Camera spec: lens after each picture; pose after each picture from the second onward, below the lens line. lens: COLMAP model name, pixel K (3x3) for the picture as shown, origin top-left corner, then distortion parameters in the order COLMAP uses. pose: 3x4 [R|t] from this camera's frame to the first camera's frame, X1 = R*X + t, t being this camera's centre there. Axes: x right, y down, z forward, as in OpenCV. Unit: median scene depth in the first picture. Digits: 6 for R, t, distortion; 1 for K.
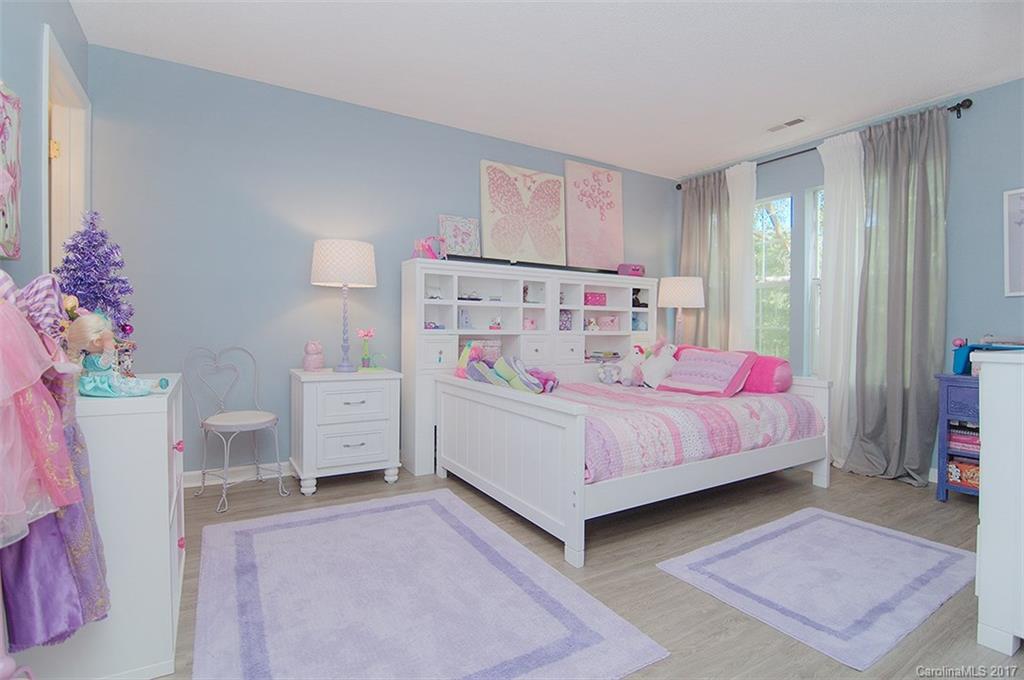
lens RADIAL K [[497.8, 0, 512.9], [0, 497.8, 339.3], [0, 0, 1]] dist [-0.009938, -0.006279]
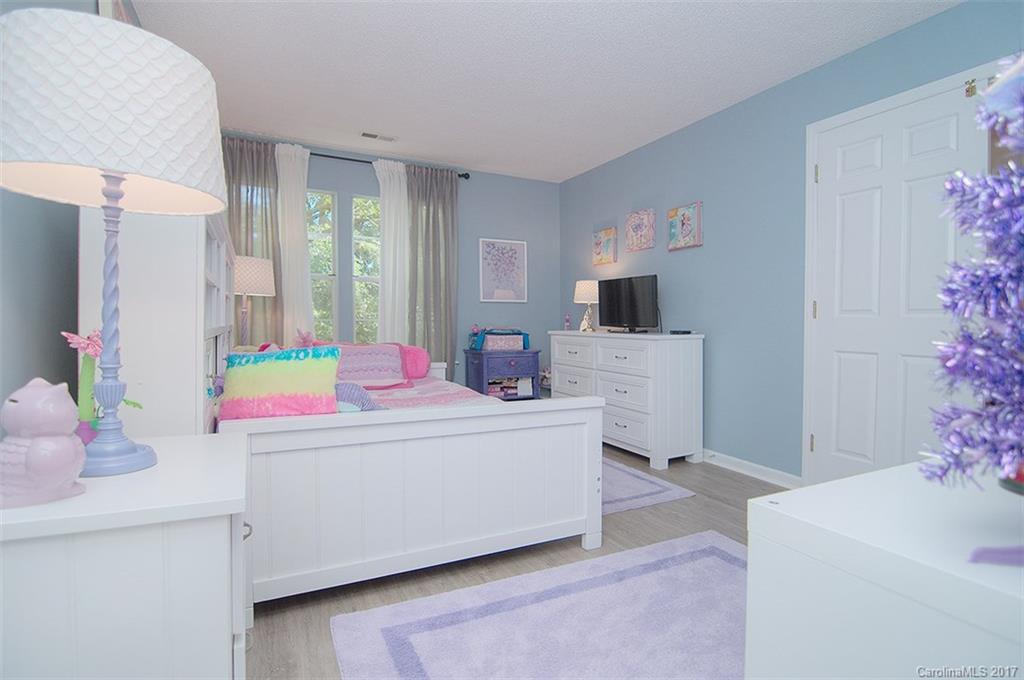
lens RADIAL K [[497.8, 0, 509.2], [0, 497.8, 331.7], [0, 0, 1]] dist [-0.009938, -0.006279]
pose [[0.079349, -0.026144, 0.996504, -0.656208], [0.014681, 0.999578, 0.025055, -0.026228], [-0.996739, 0.012642, 0.079699, 0.762135]]
